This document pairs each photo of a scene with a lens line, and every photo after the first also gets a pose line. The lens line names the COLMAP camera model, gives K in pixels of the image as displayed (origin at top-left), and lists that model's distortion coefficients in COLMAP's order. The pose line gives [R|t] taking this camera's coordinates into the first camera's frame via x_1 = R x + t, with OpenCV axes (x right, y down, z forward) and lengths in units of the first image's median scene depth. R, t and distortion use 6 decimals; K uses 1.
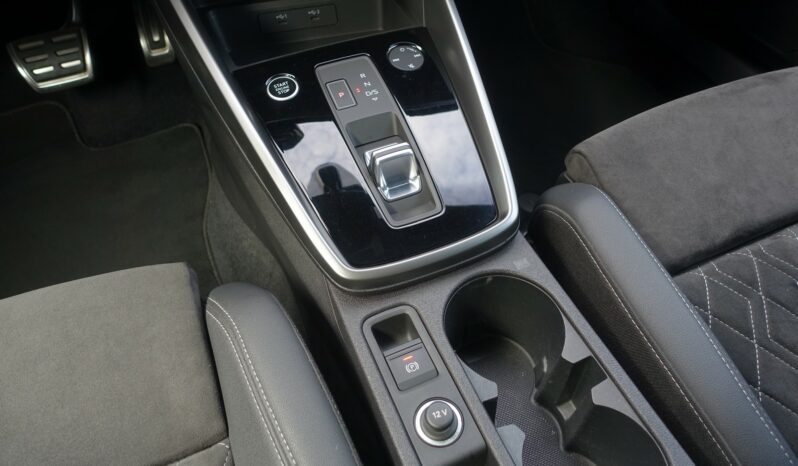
lens RADIAL K [[561.8, 0, 397.0], [0, 561.8, 225.3], [0, 0, 1]] dist [-0.006609, -0.000281]
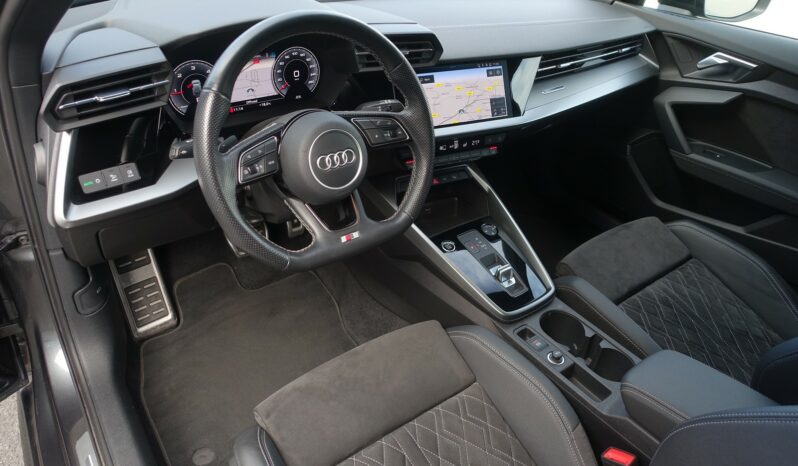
lens RADIAL K [[547.6, 0, 399.0], [0, 547.6, 233.0], [0, 0, 1]] dist [-0.005008, -0.000870]
pose [[0.972299, -0.067376, 0.223817, -0.940456], [0.116728, 0.969565, -0.215217, 0.177460], [-0.202505, 0.235381, 0.950572, -1.193747]]
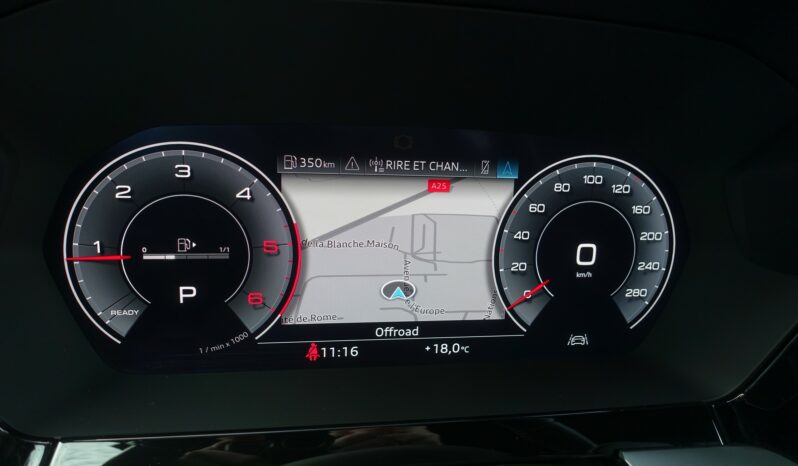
lens RADIAL K [[561.8, 0, 397.0], [0, 561.8, 225.3], [0, 0, 1]] dist [-0.006609, -0.000281]
pose [[0.971832, 0.110438, -0.208197, -0.882734], [-0.209593, 0.808957, -0.549235, -0.581884], [0.107766, 0.577401, 0.809317, 0.235325]]
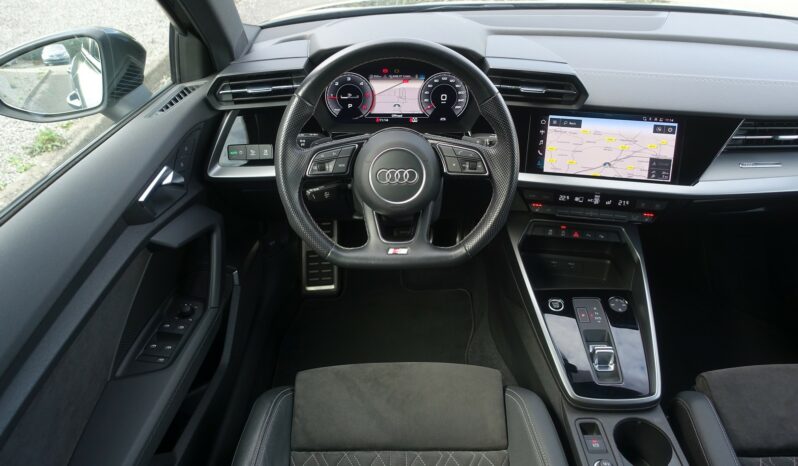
lens RADIAL K [[547.6, 0, 393.4], [0, 547.6, 231.0], [0, 0, 1]] dist [-0.007734, 0.001813]
pose [[0.919110, 0.221880, -0.325585, -0.159028], [-0.299490, 0.930383, -0.211407, 0.125795], [0.256012, 0.291816, 0.921576, -1.208379]]
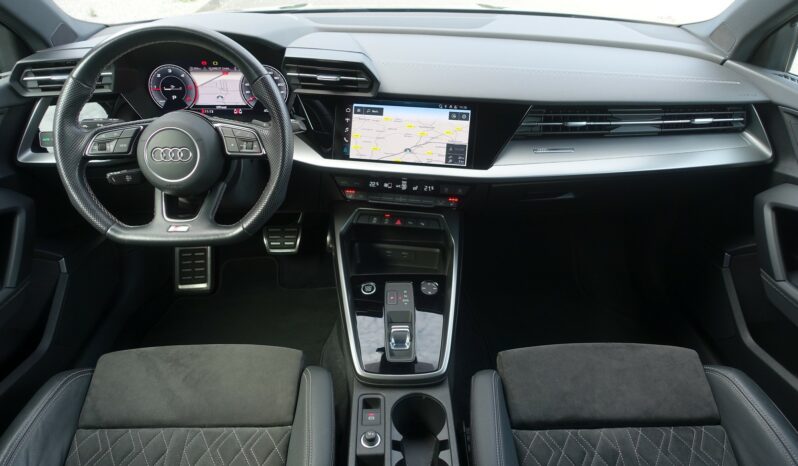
lens RADIAL K [[547.6, 0, 393.4], [0, 547.6, 231.0], [0, 0, 1]] dist [-0.007734, 0.001813]
pose [[0.927398, 0.204296, -0.313361, 0.528893], [-0.290626, 0.920913, -0.259722, 0.079557], [0.235518, 0.331937, 0.913427, -1.043508]]
